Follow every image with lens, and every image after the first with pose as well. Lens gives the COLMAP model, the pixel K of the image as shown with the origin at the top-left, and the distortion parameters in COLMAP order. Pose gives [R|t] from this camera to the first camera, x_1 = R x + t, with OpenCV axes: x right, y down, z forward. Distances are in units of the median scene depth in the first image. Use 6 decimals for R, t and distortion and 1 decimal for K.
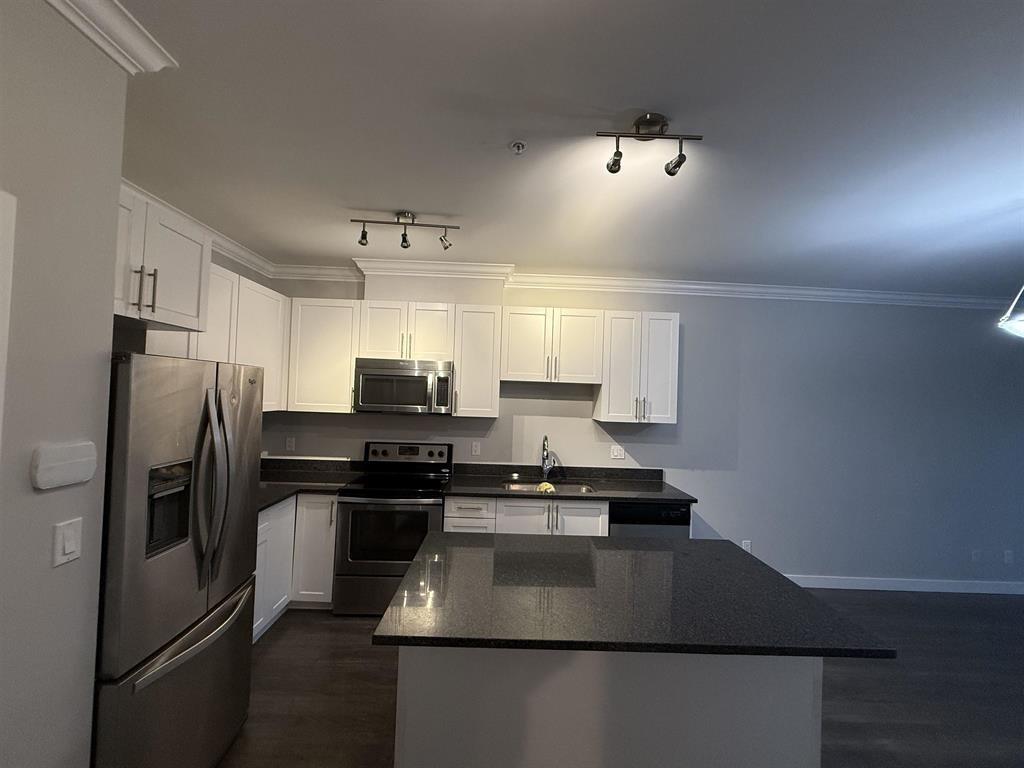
lens RADIAL K [[411.6, 0, 510.7], [0, 411.6, 384.7], [0, 0, 1]] dist [-0.002036, 0.000039]
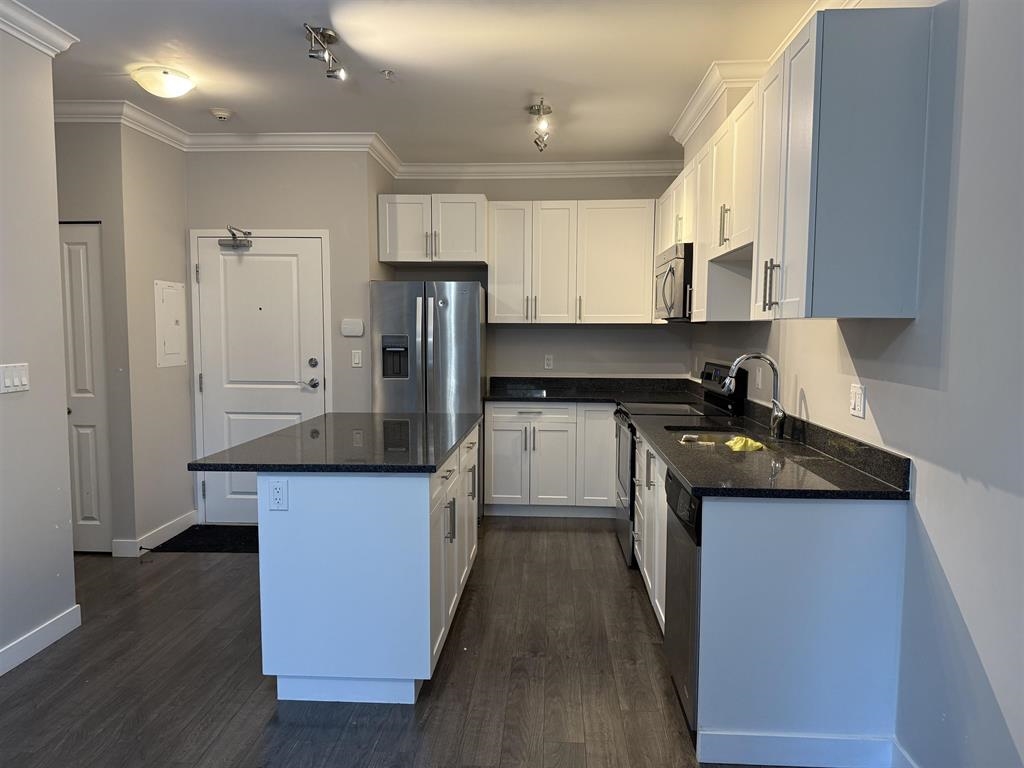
lens RADIAL K [[720.7, 0, 503.9], [0, 720.7, 384.9], [0, 0, 1]] dist [0.047863, -0.040651]
pose [[-0.098207, 0.042703, -0.994249, 1.089673], [0.014536, 0.999034, 0.041473, 0.124569], [0.995060, -0.010379, -0.098733, 0.786598]]
